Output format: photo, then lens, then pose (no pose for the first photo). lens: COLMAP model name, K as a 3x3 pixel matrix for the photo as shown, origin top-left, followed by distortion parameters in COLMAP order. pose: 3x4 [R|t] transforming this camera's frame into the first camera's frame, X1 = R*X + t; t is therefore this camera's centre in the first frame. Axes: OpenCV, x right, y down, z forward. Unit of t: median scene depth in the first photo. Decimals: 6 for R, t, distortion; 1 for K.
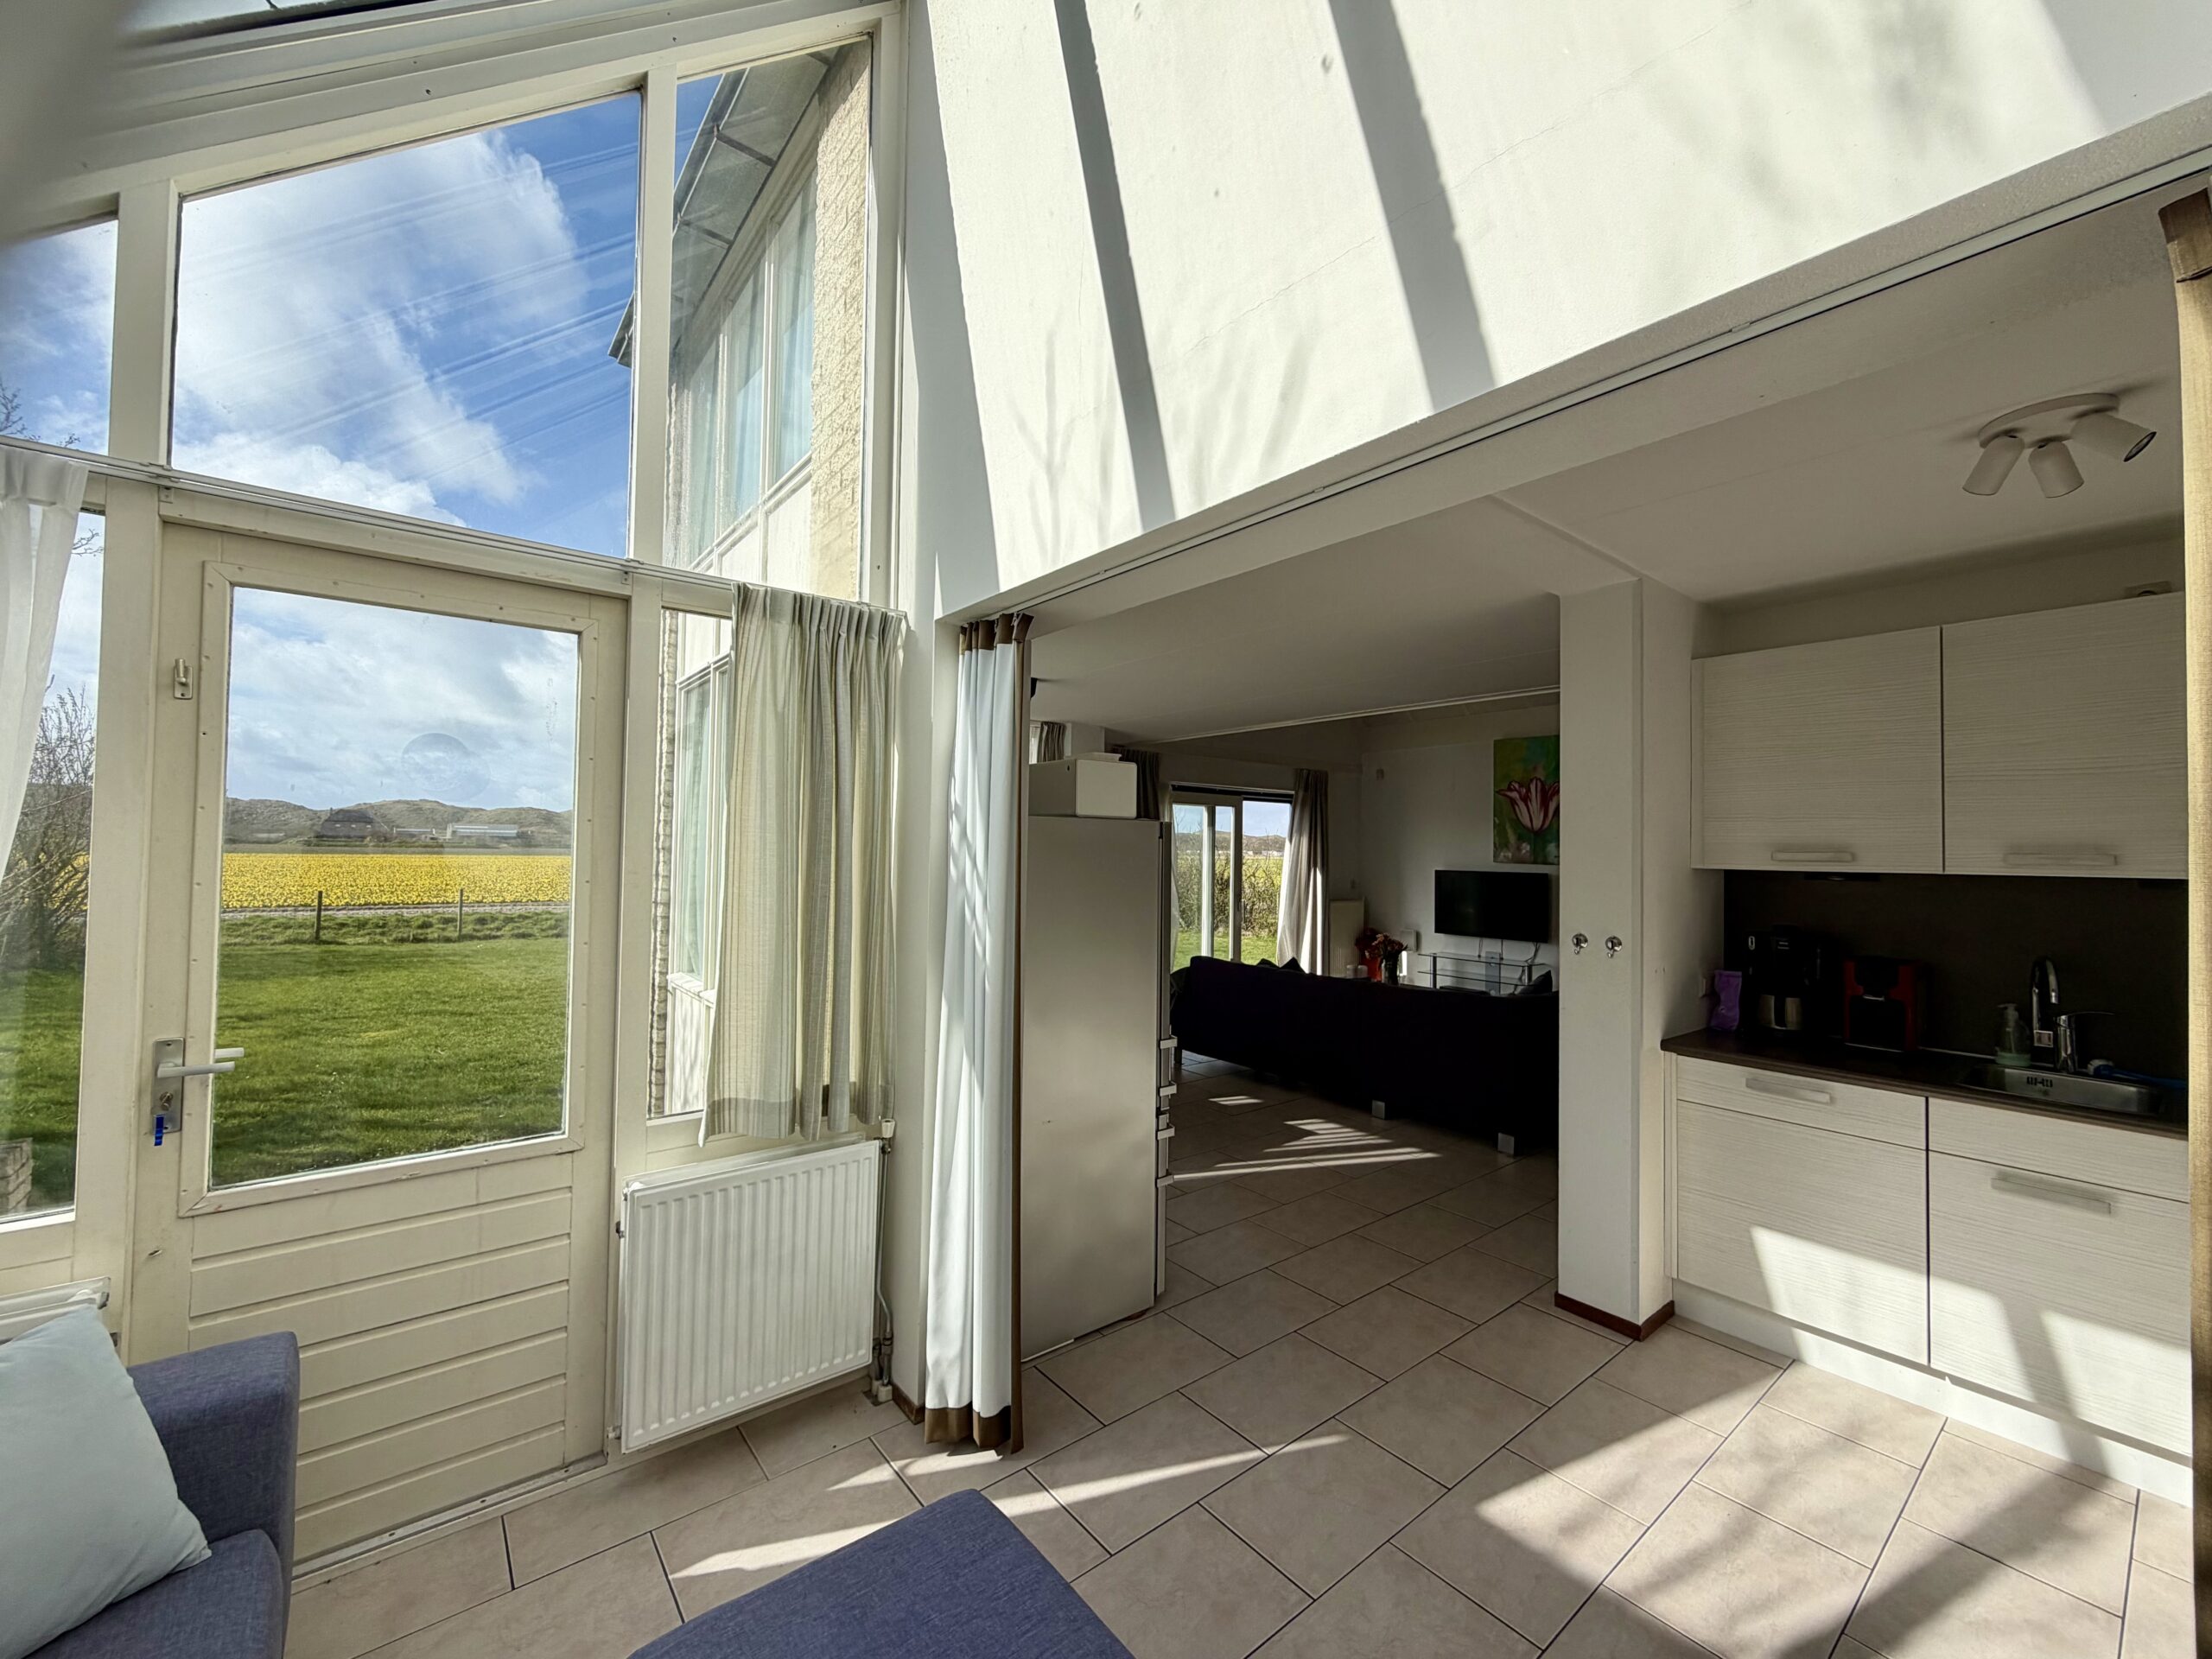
lens RADIAL K [[889.5, 0, 1100.1], [0, 889.5, 831.6], [0, 0, 1]] dist [0.005411, 0.000333]
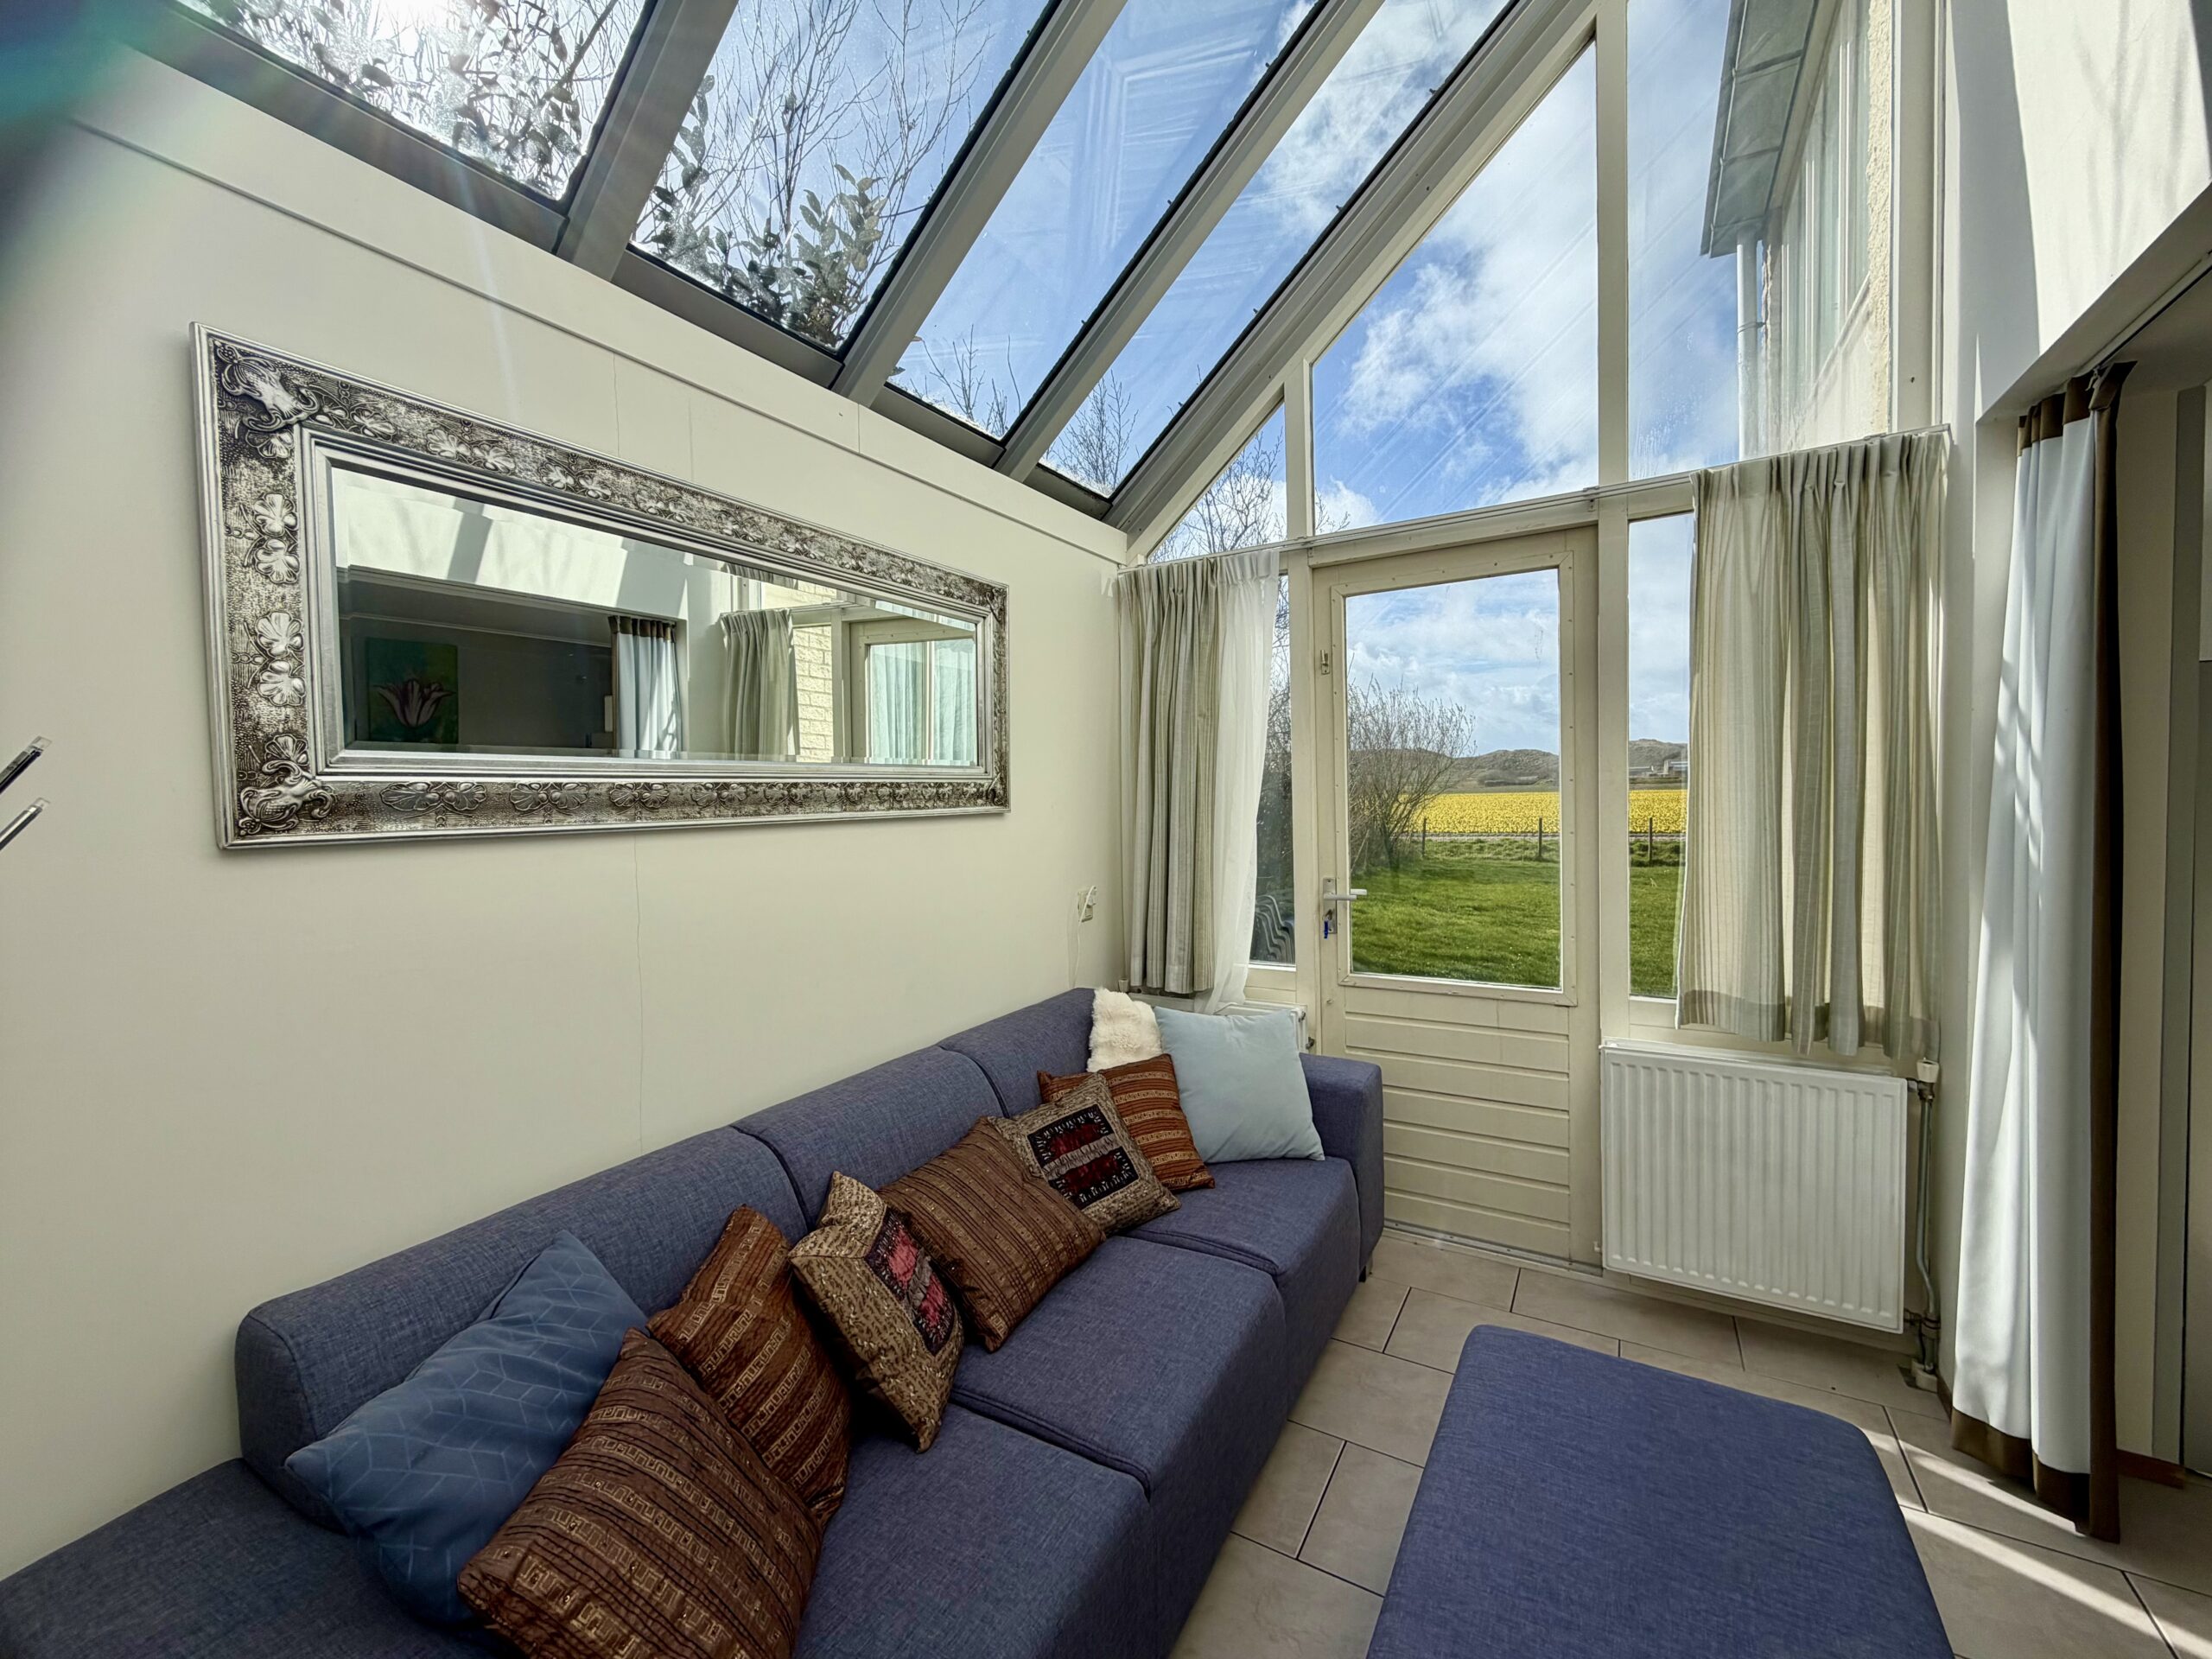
lens RADIAL K [[889.5, 0, 1100.1], [0, 889.5, 831.6], [0, 0, 1]] dist [0.005411, 0.000333]
pose [[0.354257, 0.015662, -0.935017, 0.283826], [0.050112, 0.998105, 0.035705, 0.048681], [0.933805, -0.059504, 0.352801, 0.007597]]
